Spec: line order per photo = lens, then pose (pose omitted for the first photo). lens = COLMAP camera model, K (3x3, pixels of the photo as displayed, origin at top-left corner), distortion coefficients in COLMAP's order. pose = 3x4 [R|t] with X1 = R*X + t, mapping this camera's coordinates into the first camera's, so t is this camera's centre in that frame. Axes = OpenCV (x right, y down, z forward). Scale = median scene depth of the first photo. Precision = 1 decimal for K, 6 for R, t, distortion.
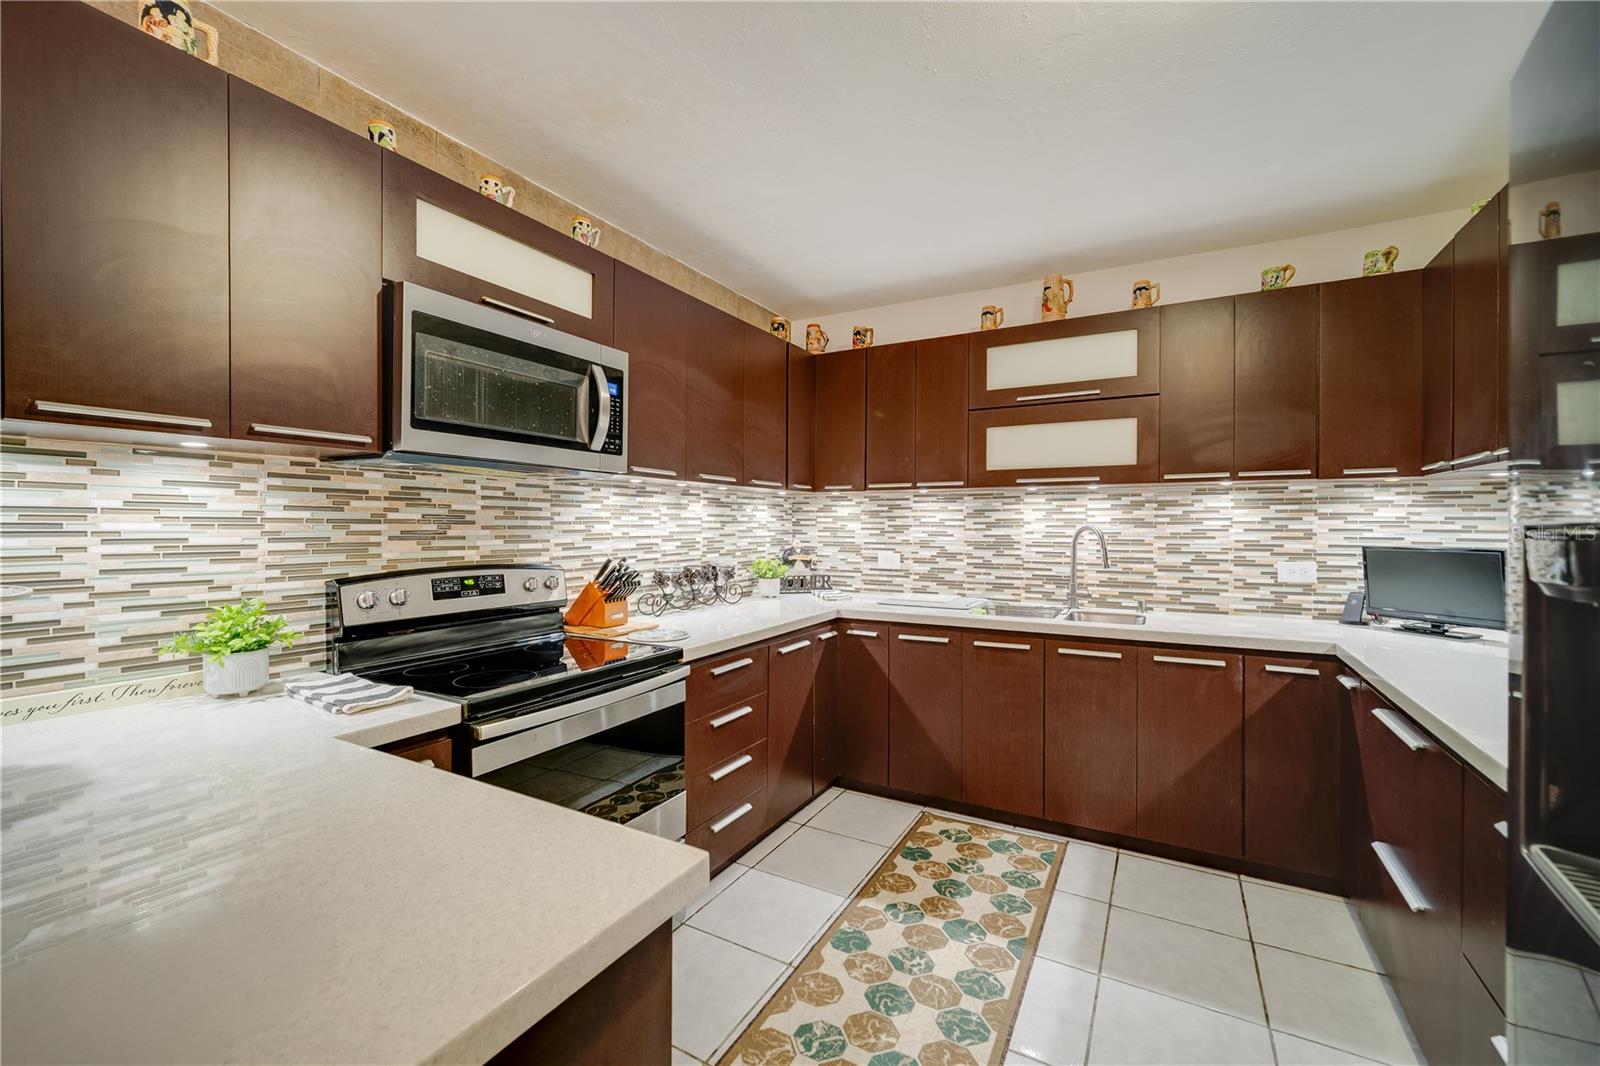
lens RADIAL K [[652.3, 0, 797.8], [0, 652.3, 521.0], [0, 0, 1]] dist [-0.001652, -0.000425]
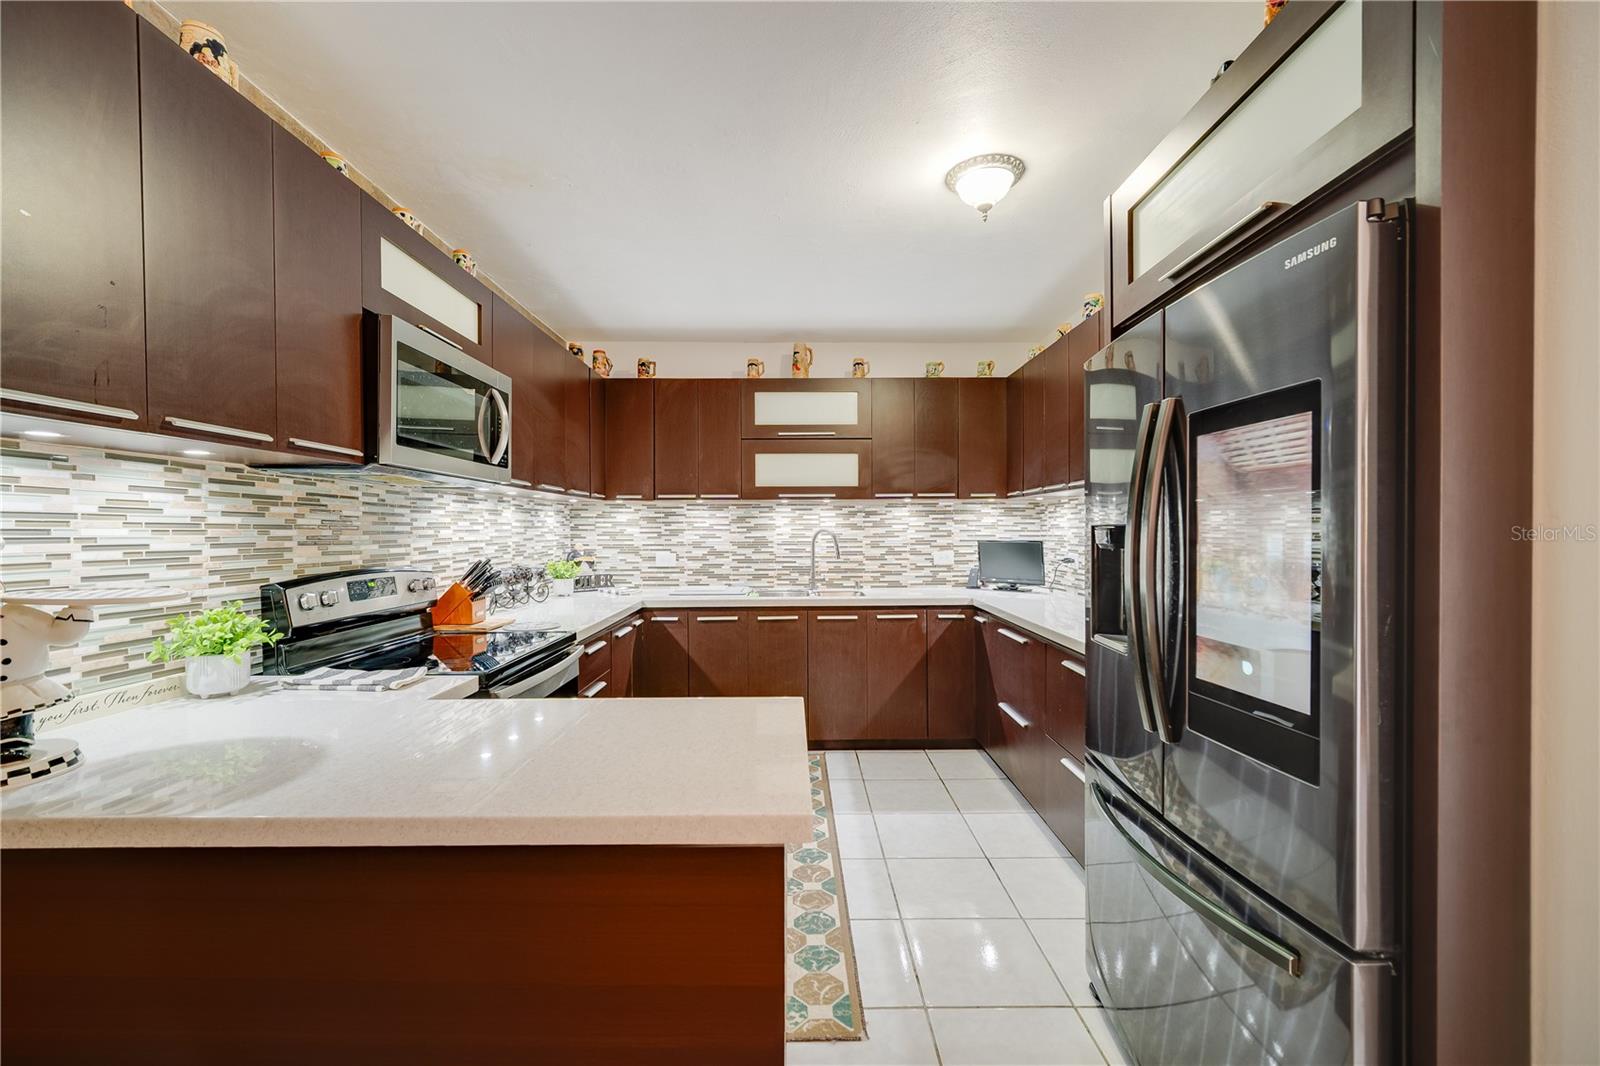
lens RADIAL K [[652.3, 0, 797.8], [0, 652.3, 521.0], [0, 0, 1]] dist [-0.001652, -0.000425]
pose [[0.869457, 0.001135, 0.494008, -0.341318], [0.002903, 0.999968, -0.007407, 0.000852], [-0.494000, 0.007874, 0.869426, -0.207178]]
